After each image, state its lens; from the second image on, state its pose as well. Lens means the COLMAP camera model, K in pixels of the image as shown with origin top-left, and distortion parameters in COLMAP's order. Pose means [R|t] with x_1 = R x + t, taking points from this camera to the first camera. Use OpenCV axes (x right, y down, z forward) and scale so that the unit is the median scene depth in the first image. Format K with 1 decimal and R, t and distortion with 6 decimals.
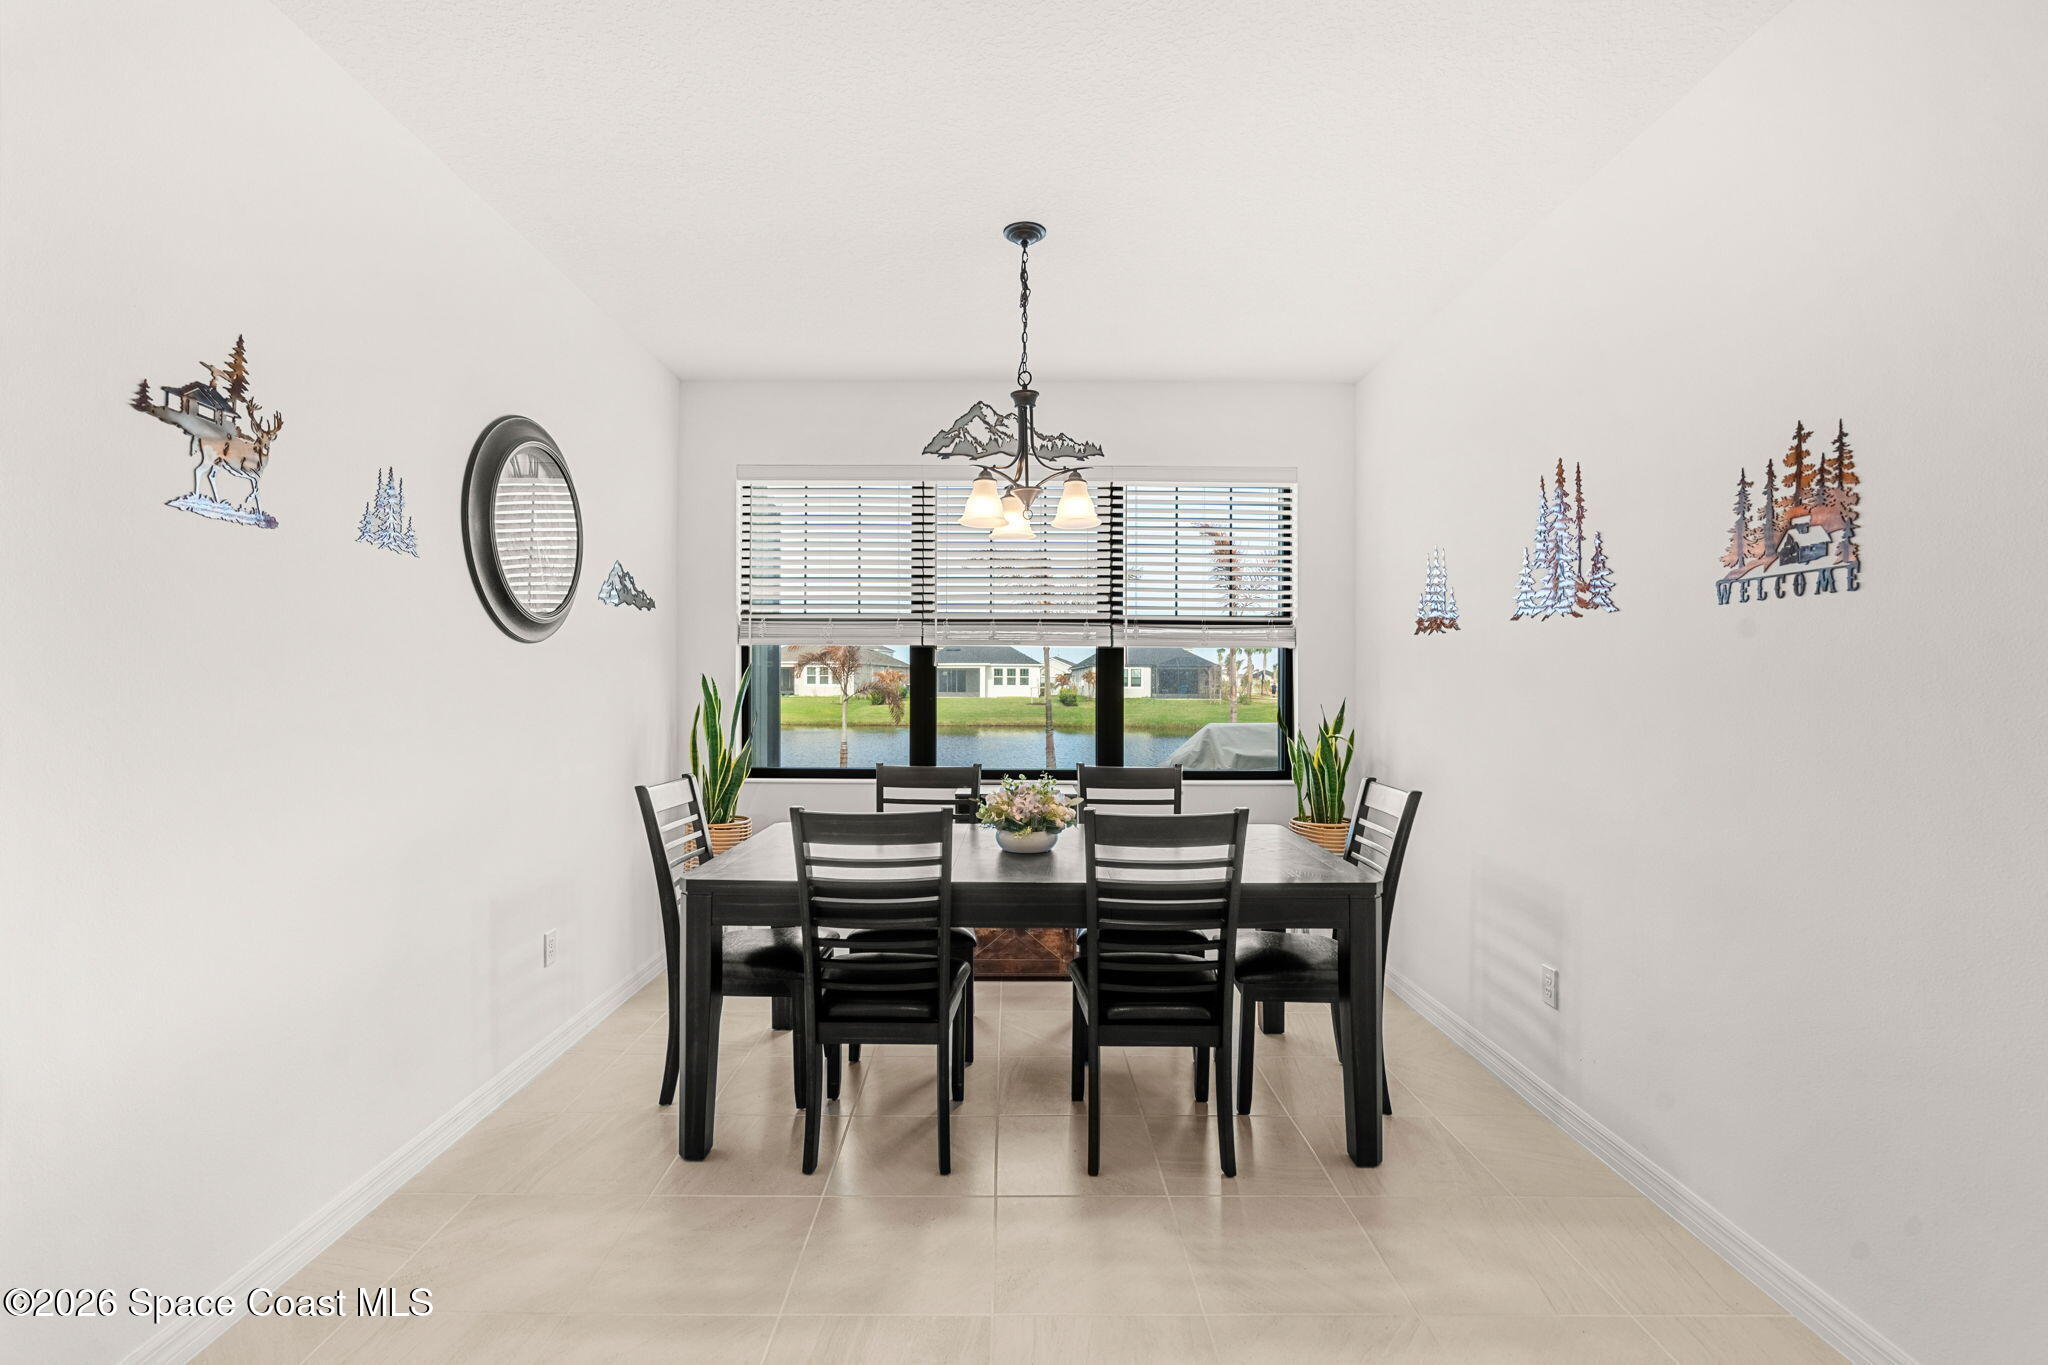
lens RADIAL K [[952.9, 0, 1034.7], [0, 952.9, 677.7], [0, 0, 1]] dist [-0.000789, -0.000043]
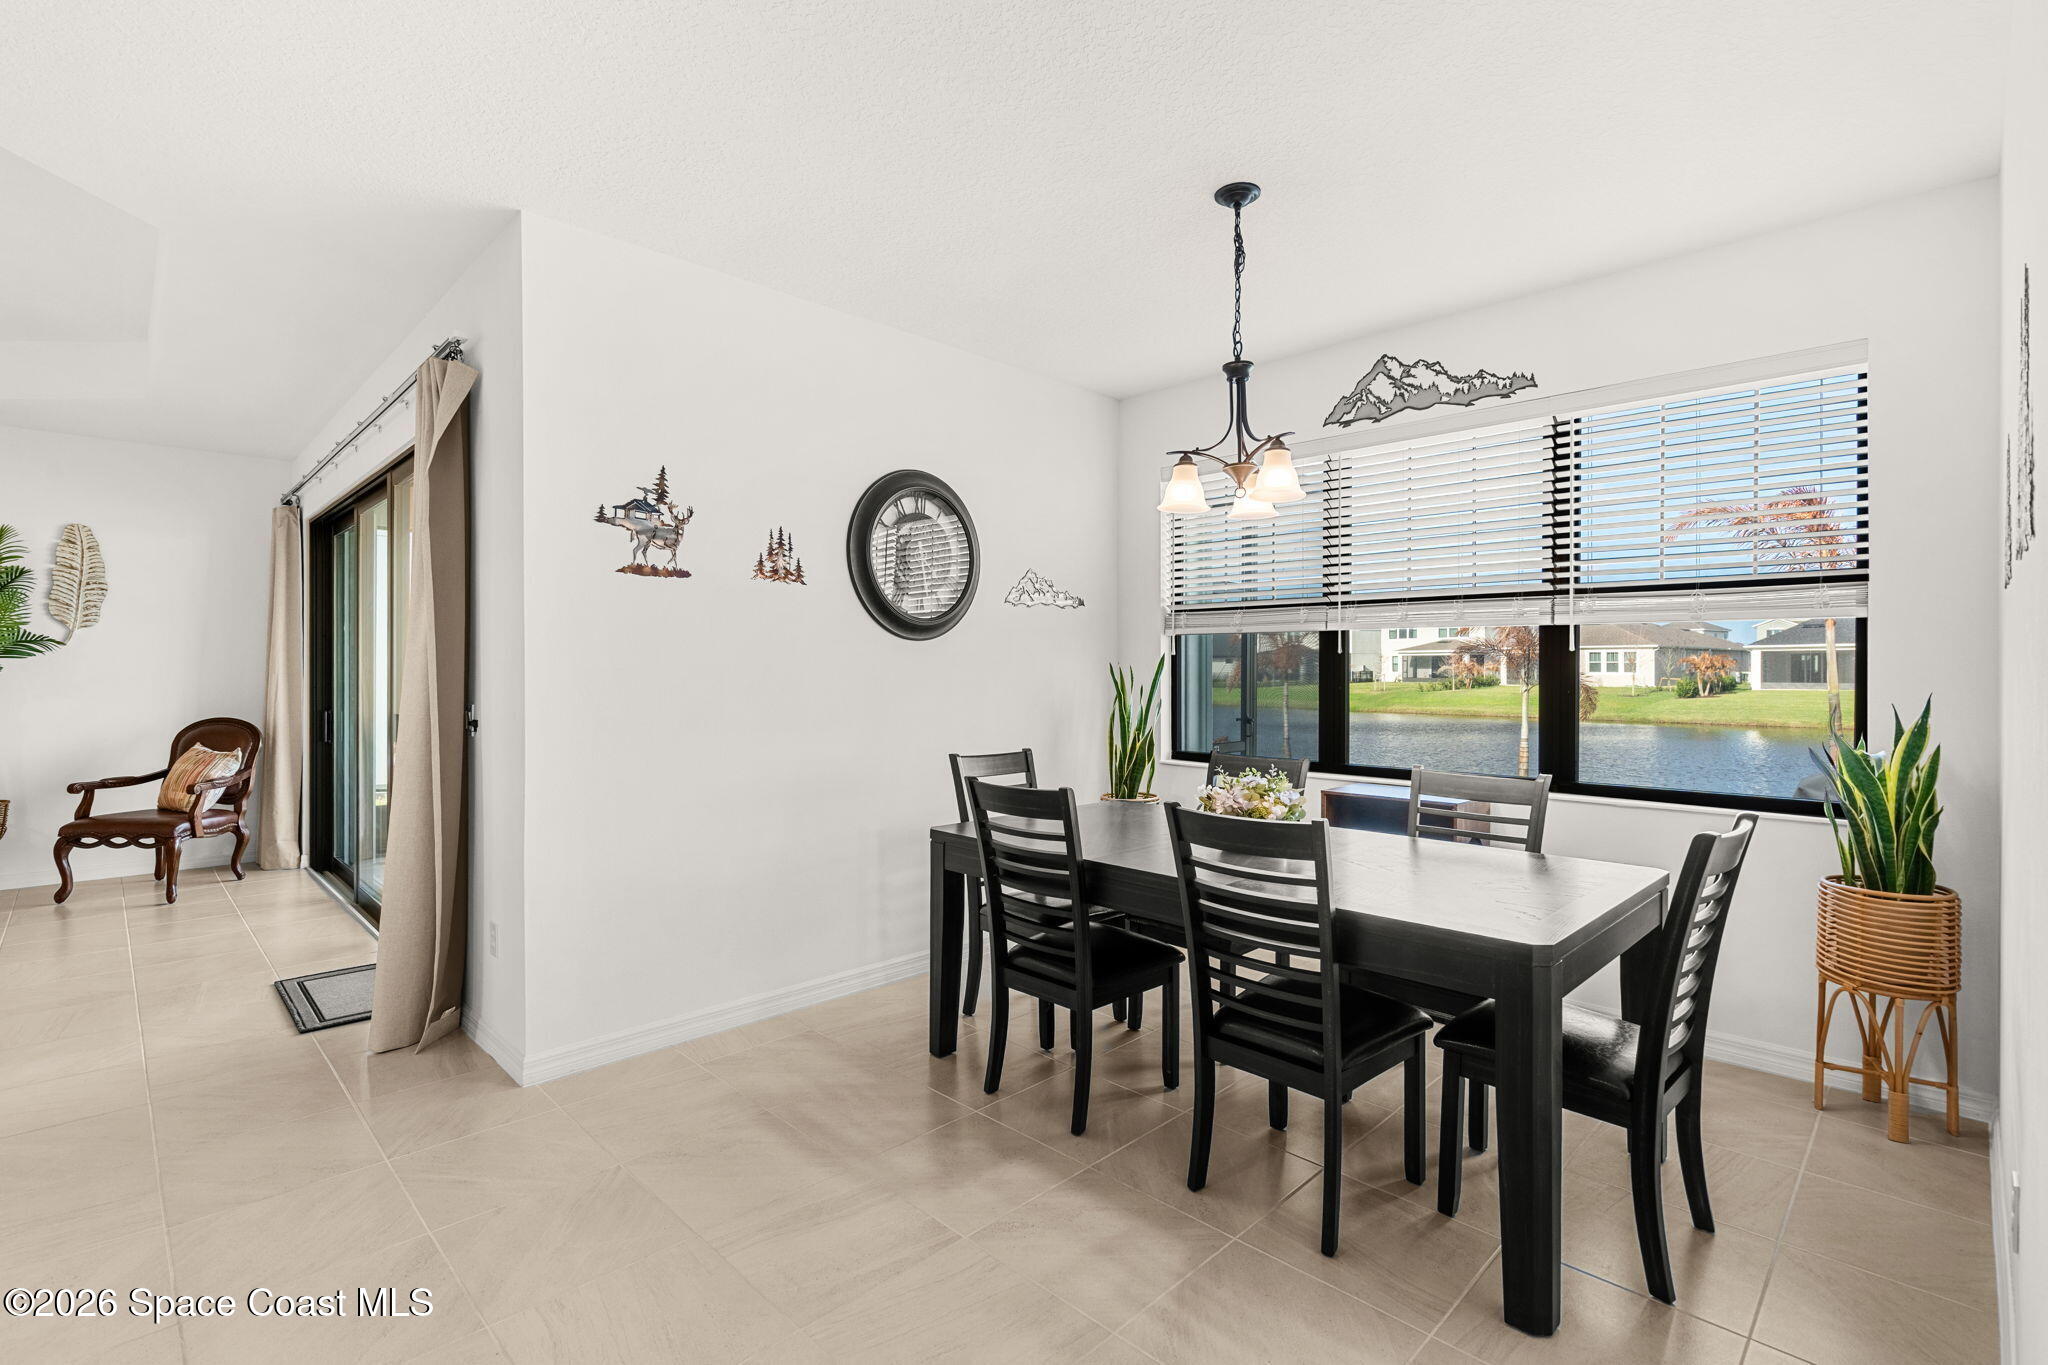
lens RADIAL K [[963.9, 0, 997.6], [0, 963.9, 666.7], [0, 0, 1]] dist [0.000917, 0.000364]
pose [[0.683349, -0.003827, -0.730082, 0.368977], [0.006460, 0.999979, 0.000805, -0.000981], [0.730063, -0.005267, 0.683359, 0.120916]]
